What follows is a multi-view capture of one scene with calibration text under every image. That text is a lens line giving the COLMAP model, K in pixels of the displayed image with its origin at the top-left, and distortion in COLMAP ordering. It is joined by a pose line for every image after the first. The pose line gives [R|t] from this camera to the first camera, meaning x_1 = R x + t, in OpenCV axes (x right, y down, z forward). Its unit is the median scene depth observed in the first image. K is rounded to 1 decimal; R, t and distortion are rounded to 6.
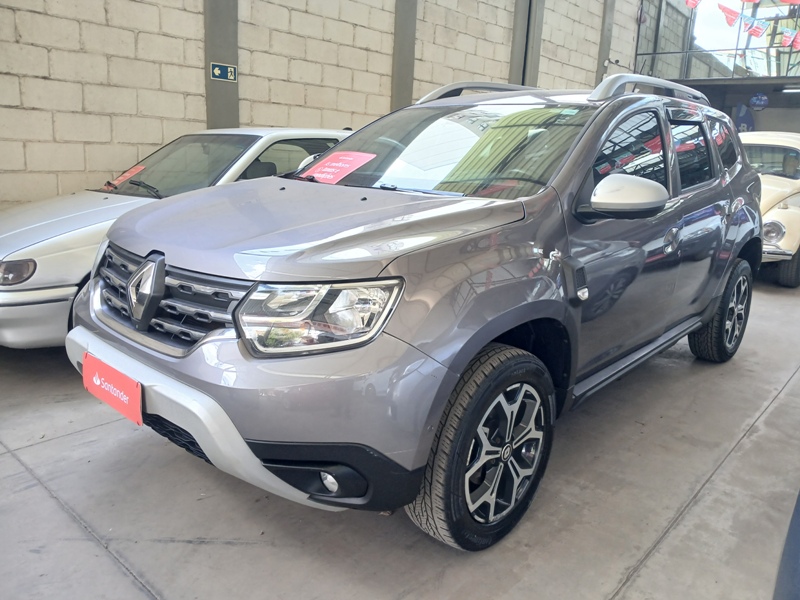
lens RADIAL K [[604.2, 0, 400.0], [0, 604.2, 300.0], [0, 0, 1]] dist [-0.047313, 0.003071]
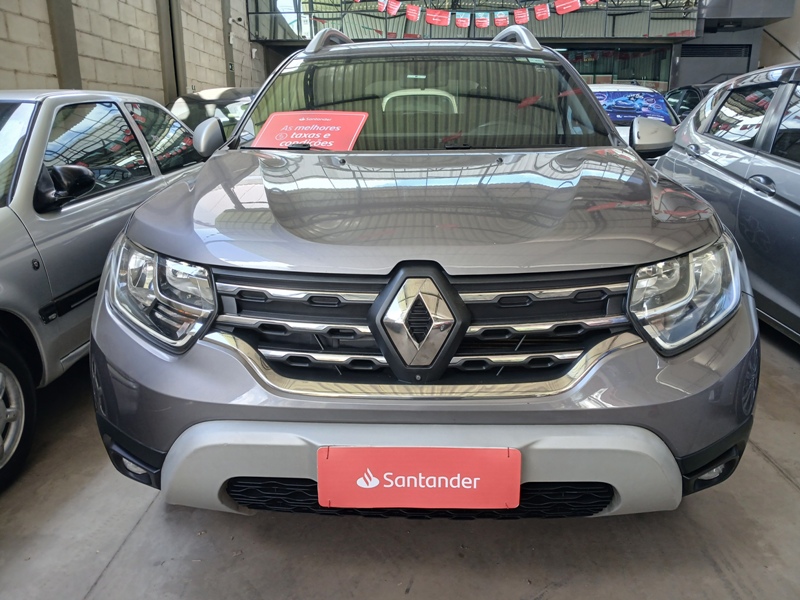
lens RADIAL K [[604.2, 0, 400.0], [0, 604.2, 300.0], [0, 0, 1]] dist [-0.047313, 0.003071]
pose [[0.766062, -0.216244, 0.605300, -0.284417], [0.181758, 0.976153, 0.118700, -0.040994], [-0.616533, 0.019087, 0.787098, 0.167561]]
